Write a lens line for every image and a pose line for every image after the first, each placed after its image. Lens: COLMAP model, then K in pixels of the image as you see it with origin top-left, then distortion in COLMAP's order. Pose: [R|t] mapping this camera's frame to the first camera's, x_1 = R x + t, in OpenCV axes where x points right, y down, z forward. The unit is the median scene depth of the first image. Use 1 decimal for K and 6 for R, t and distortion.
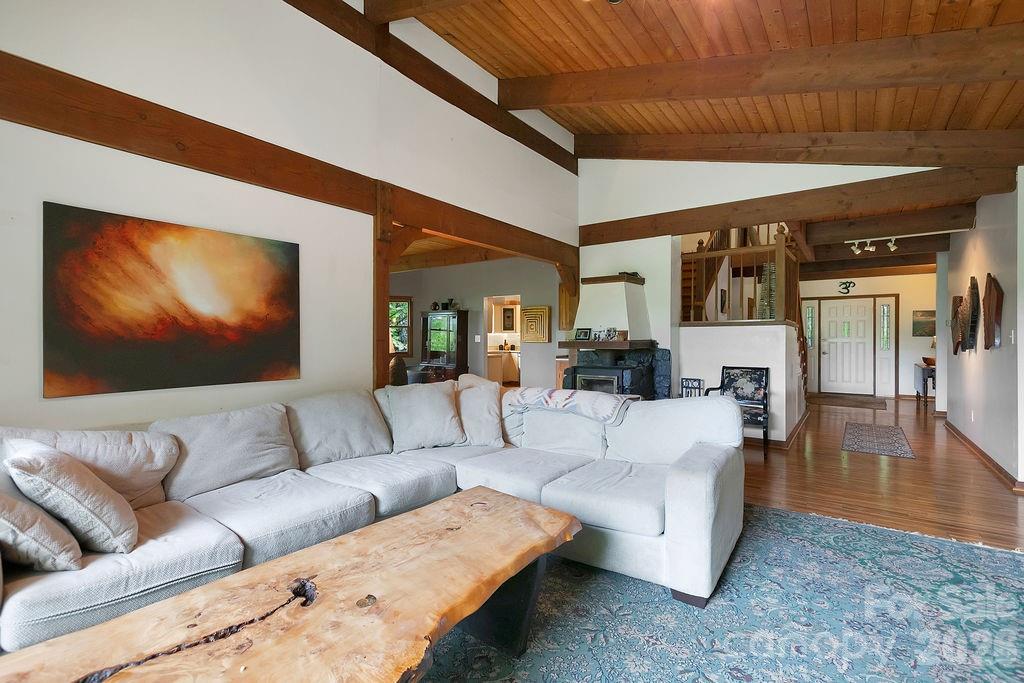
lens RADIAL K [[463.1, 0, 508.9], [0, 463.1, 340.8], [0, 0, 1]] dist [0.003473, 0.000539]
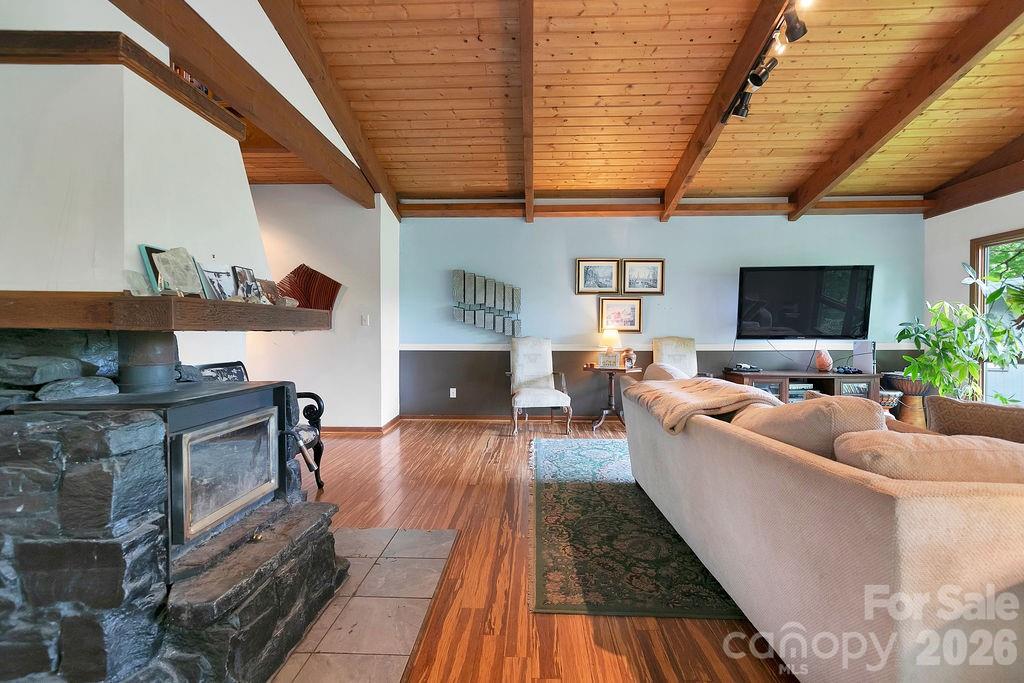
lens RADIAL K [[463.1, 0, 512.8], [0, 463.1, 336.7], [0, 0, 1]] dist [0.003473, 0.000539]
pose [[-0.549905, -0.008245, 0.835187, -0.105100], [0.005706, 0.999891, 0.013628, 0.010716], [-0.835208, 0.012260, -0.549797, 0.622719]]
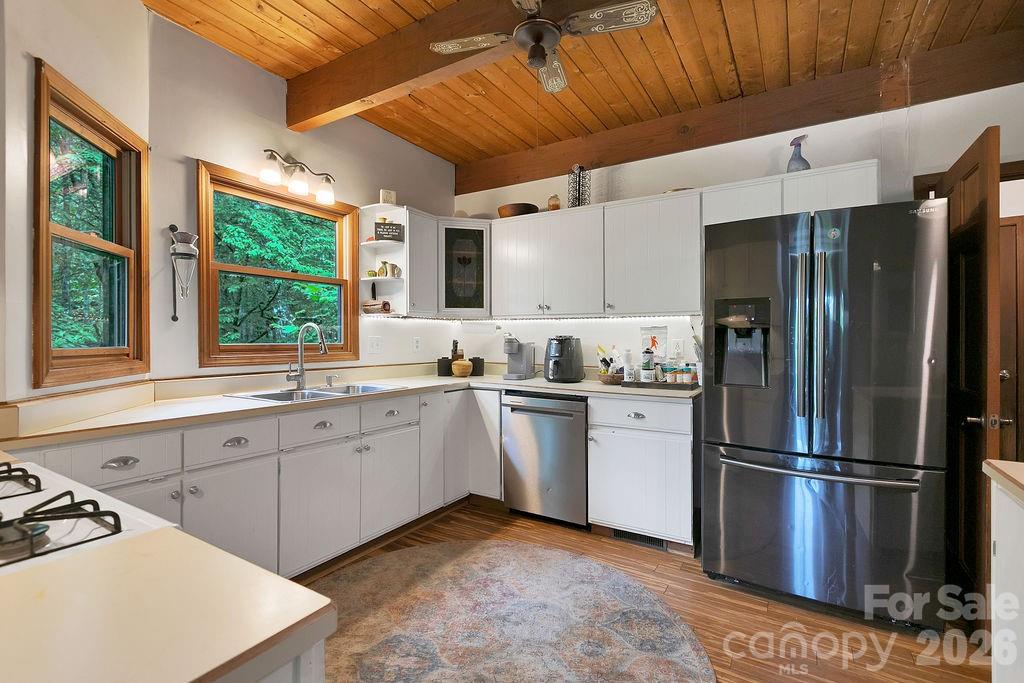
lens RADIAL K [[463.1, 0, 527.8], [0, 463.1, 342.8], [0, 0, 1]] dist [0.003473, 0.000539]
pose [[0.994491, 0.001949, 0.104803, 0.011581], [-0.002491, 0.999984, 0.005044, -0.004110], [-0.104792, -0.005277, 0.994480, 1.032830]]
